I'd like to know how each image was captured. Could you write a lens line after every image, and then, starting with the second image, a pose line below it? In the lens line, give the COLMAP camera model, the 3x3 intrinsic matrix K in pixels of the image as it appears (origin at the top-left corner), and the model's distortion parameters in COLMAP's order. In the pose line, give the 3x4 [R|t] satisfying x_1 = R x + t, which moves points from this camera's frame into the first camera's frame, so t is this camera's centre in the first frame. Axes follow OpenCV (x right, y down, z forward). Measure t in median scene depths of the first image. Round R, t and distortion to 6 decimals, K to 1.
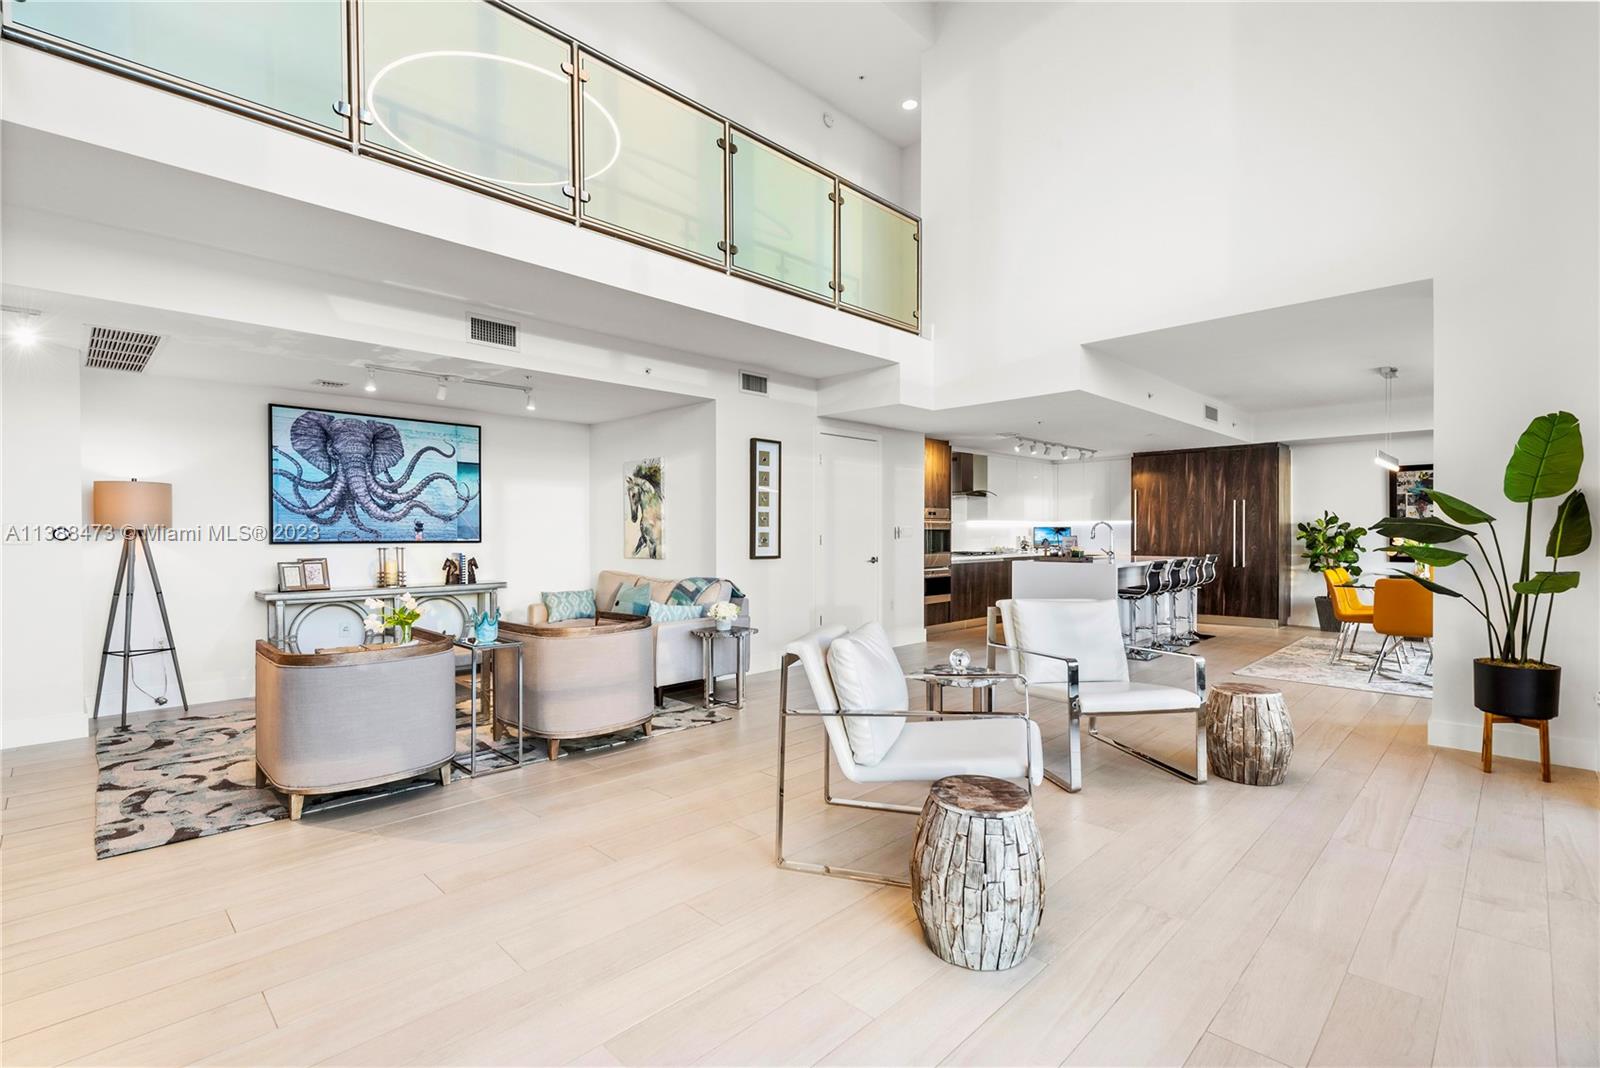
lens RADIAL K [[748.4, 0, 801.9], [0, 748.4, 534.5], [0, 0, 1]] dist [0.015155, -0.002443]
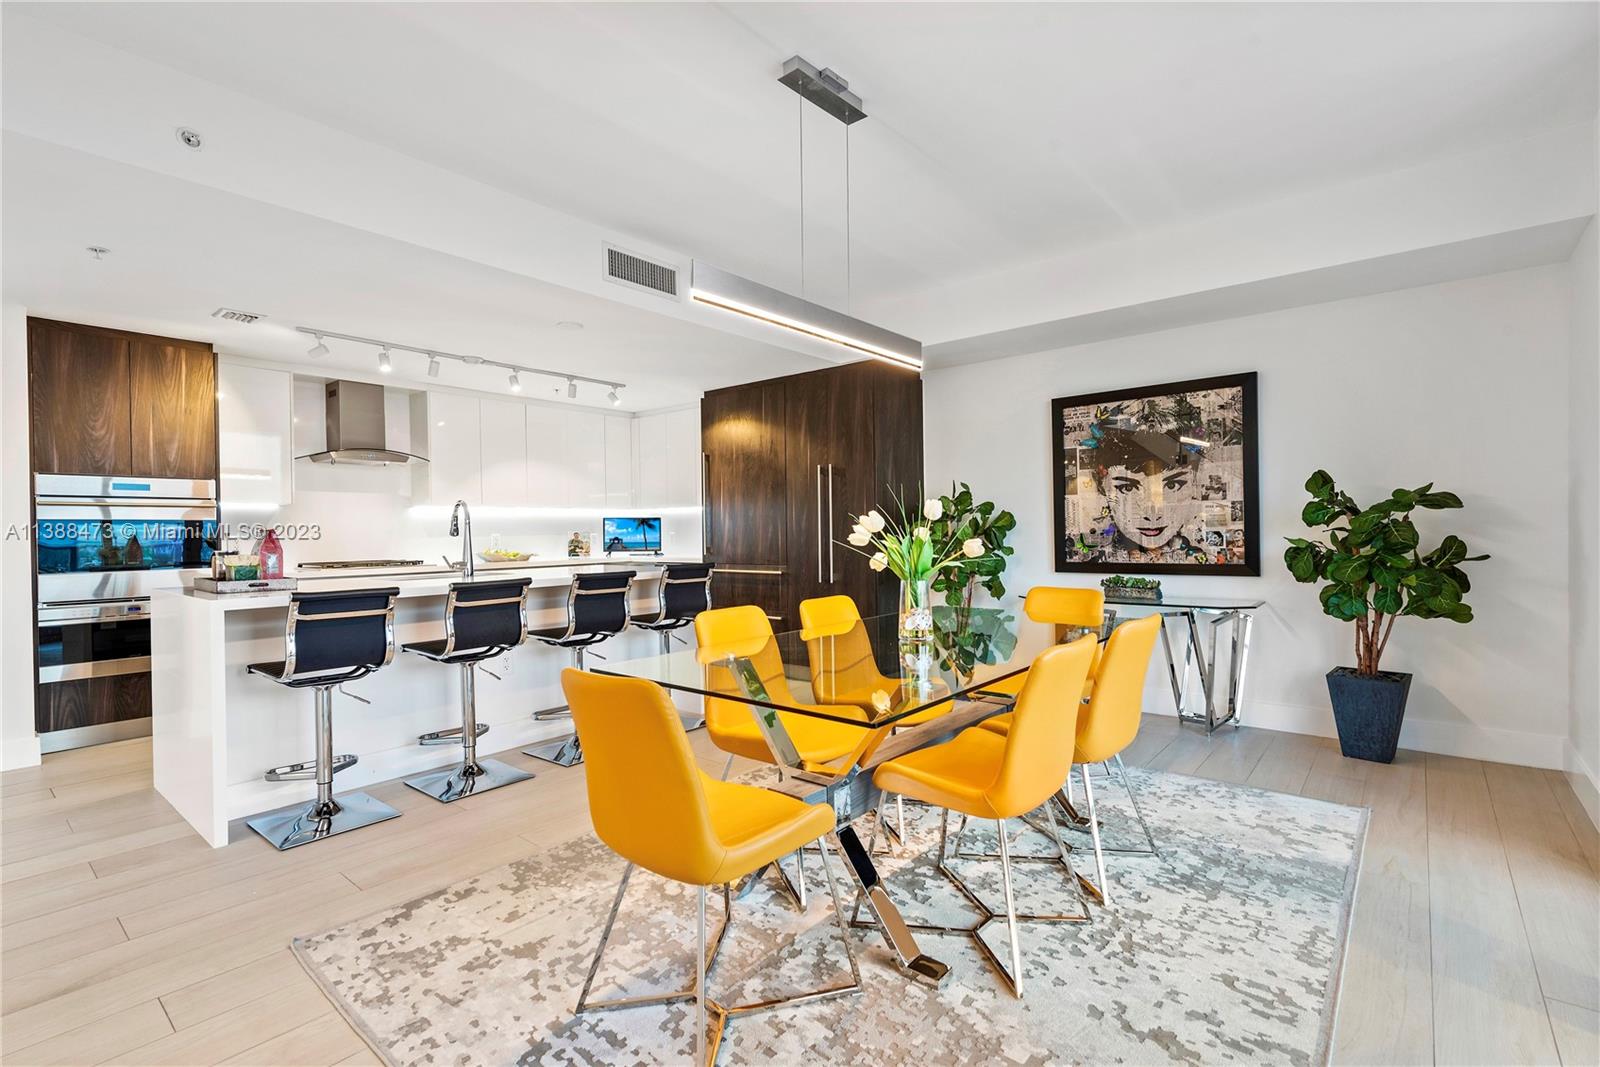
lens RADIAL K [[748.4, 0, 797.9], [0, 748.4, 532.6], [0, 0, 1]] dist [0.015155, -0.002443]
pose [[0.997220, -0.011164, 0.073678, 0.805608], [0.011155, 0.999938, 0.000536, 0.007252], [-0.073680, 0.000288, 0.997282, 0.680128]]
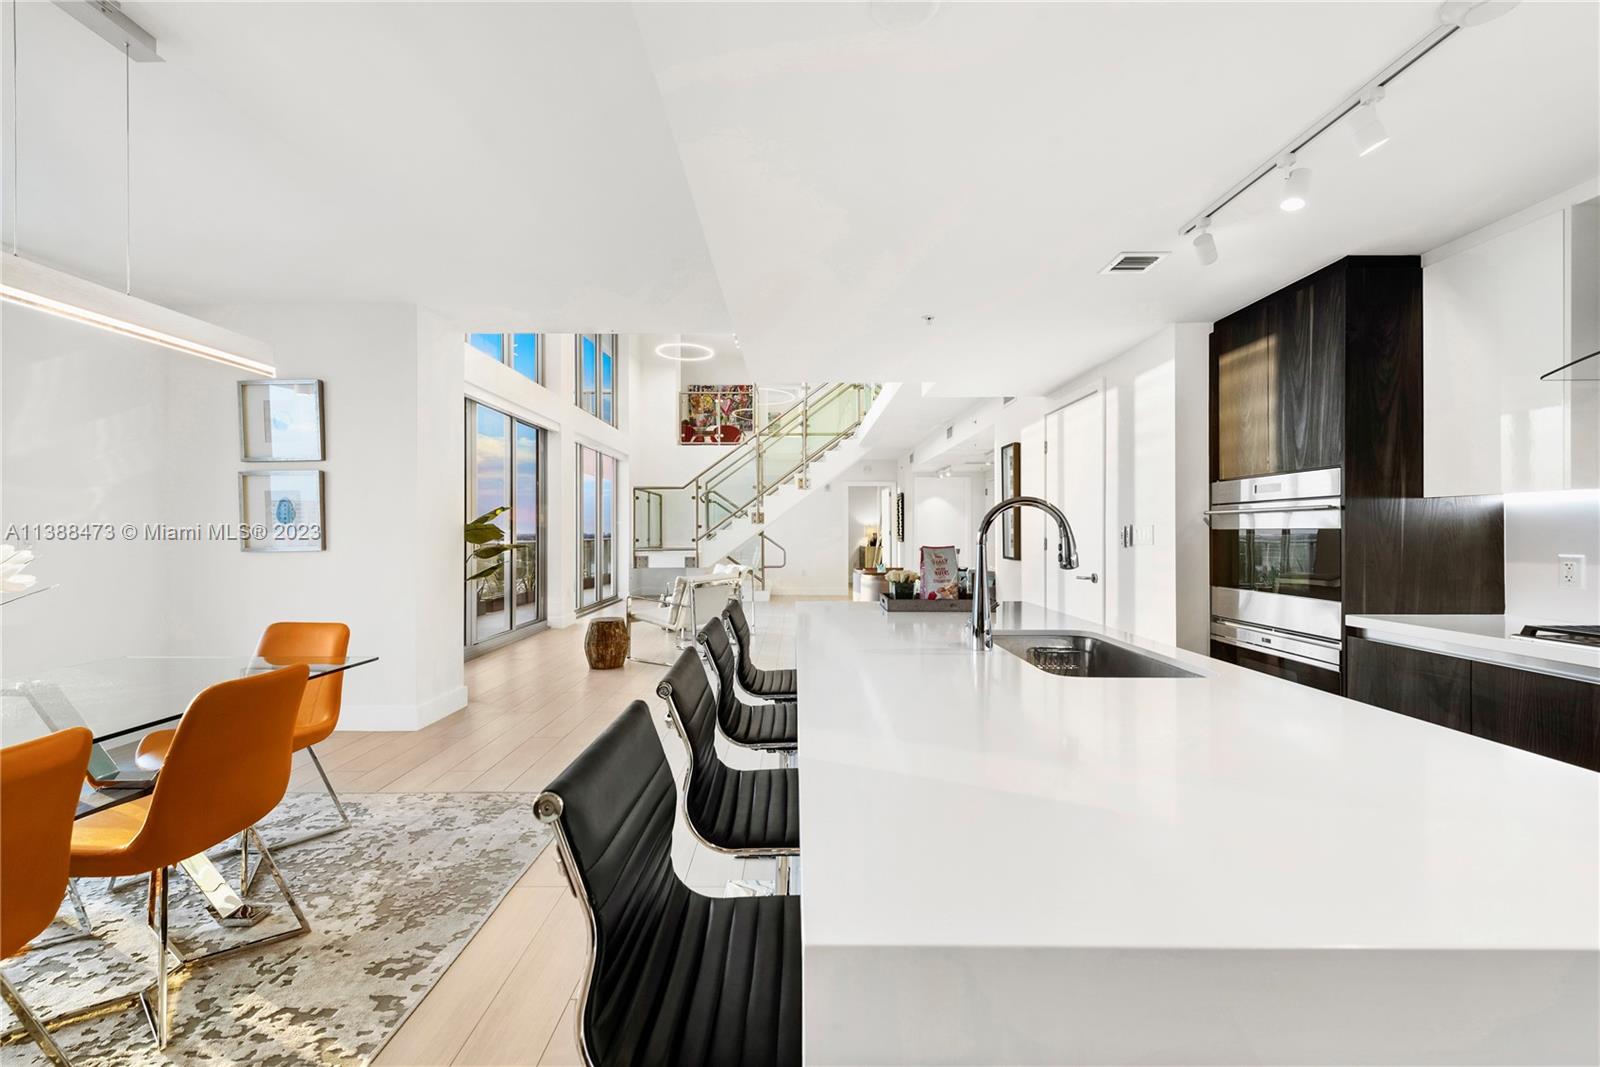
lens RADIAL K [[631.2, 0, 804.1], [0, 631.2, 534.1], [0, 0, 1]] dist [0.001407, -0.000191]
pose [[-0.711479, 0.007486, -0.702668, 0.821346], [0.000796, 0.999951, 0.009847, -0.012402], [0.702707, 0.006447, -0.711450, 1.517775]]
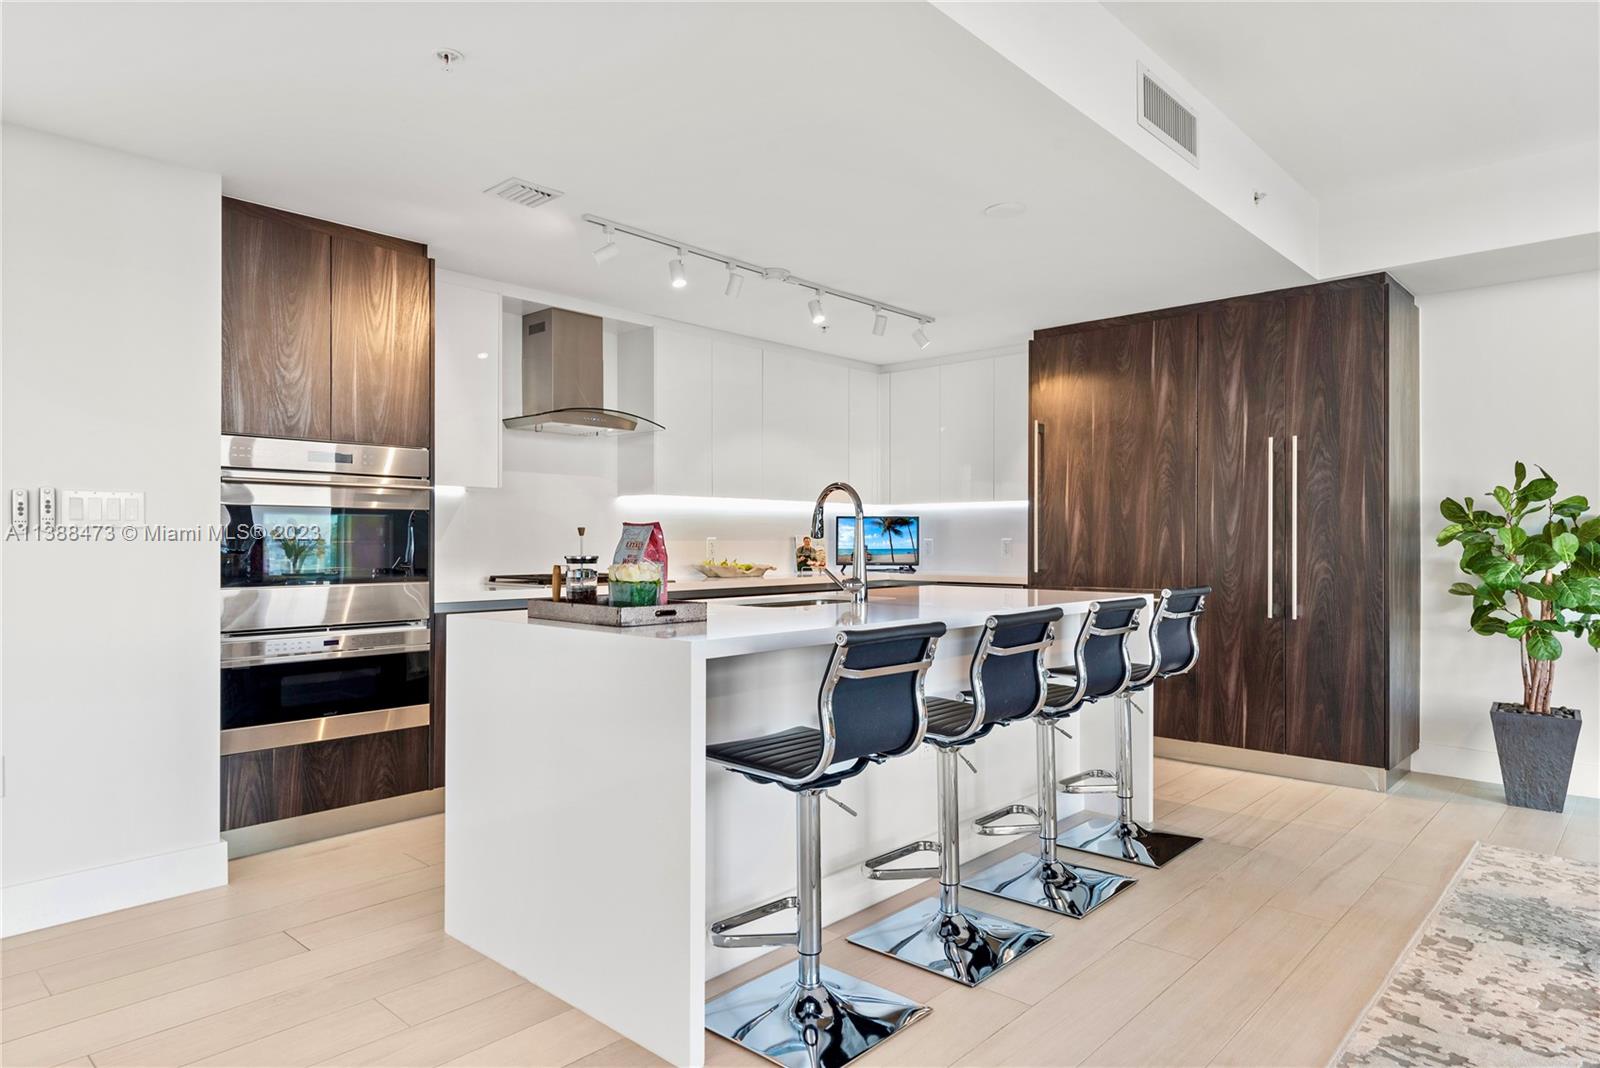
lens RADIAL K [[968.3, 0, 796.8], [0, 968.3, 529.4], [0, 0, 1]] dist [0.014256, 0.000618]
pose [[0.999573, 0.003293, 0.029036, 0.510467], [-0.002934, 0.999919, -0.012402, 0.009358], [-0.029075, 0.012311, 0.999501, 0.822039]]
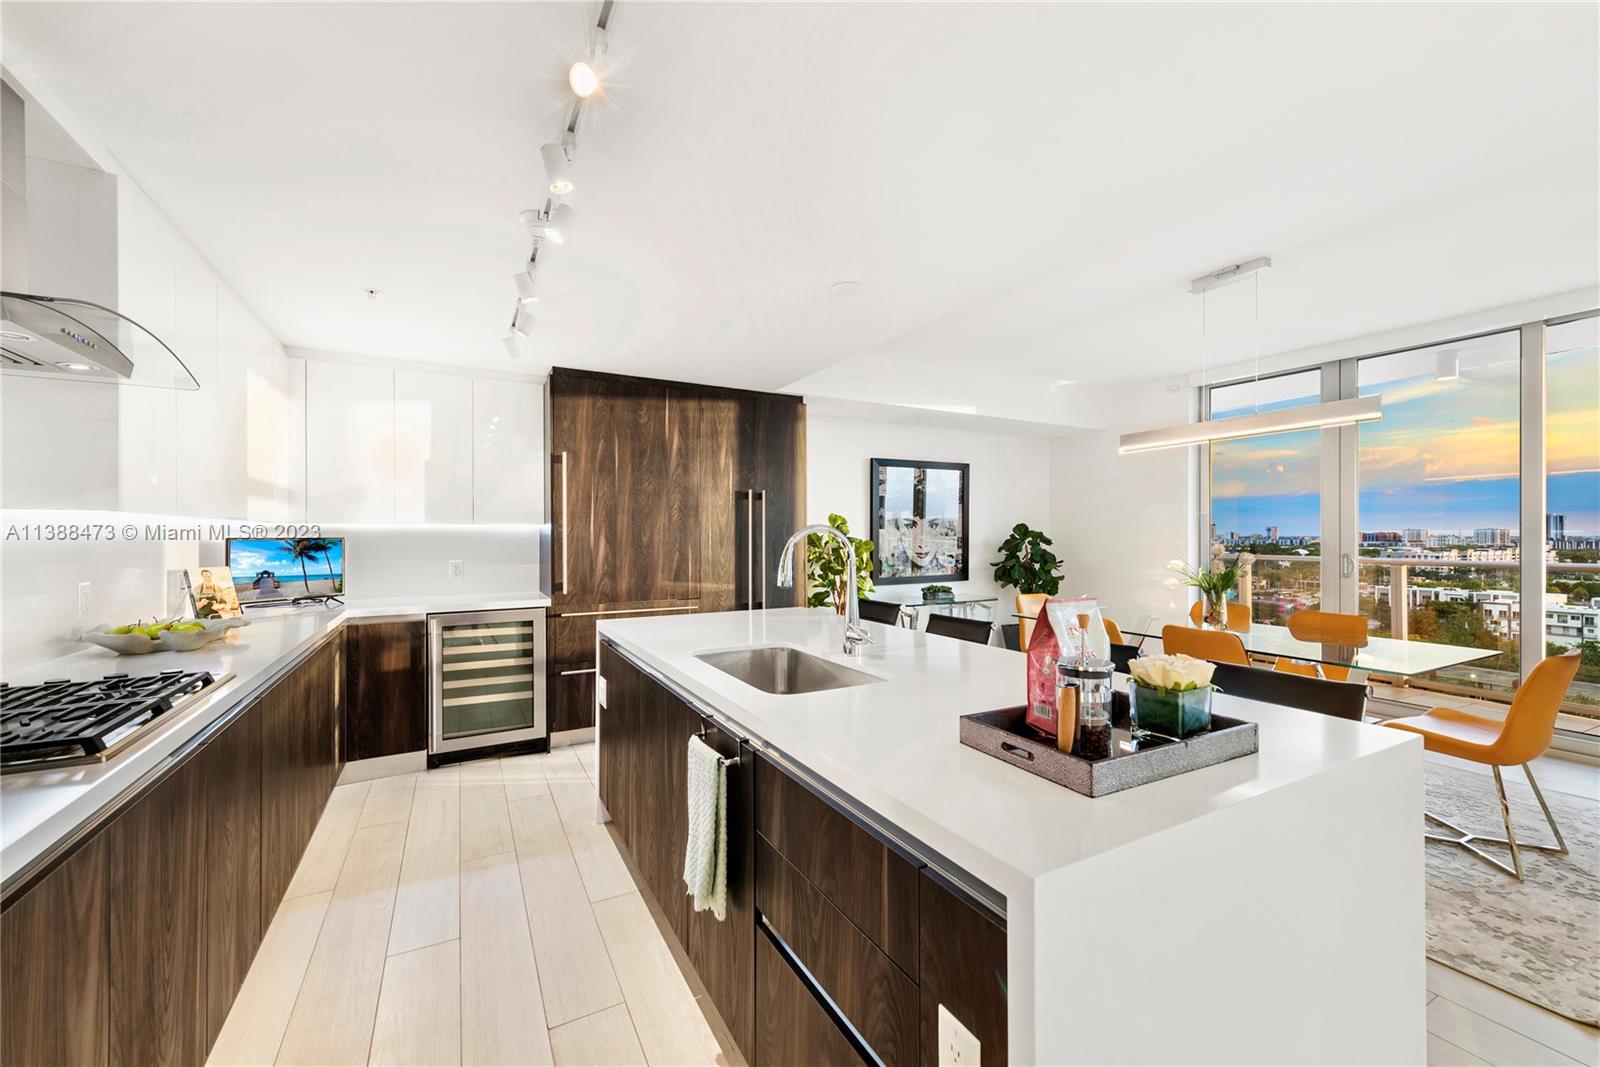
lens RADIAL K [[631.2, 0, 804.8], [0, 631.2, 530.3], [0, 0, 1]] dist [0.001407, -0.000191]
pose [[0.286576, 0.008520, 0.958020, 0.232346], [0.002353, 0.999951, -0.009597, -0.018860], [-0.958055, 0.005005, 0.286542, 1.296158]]
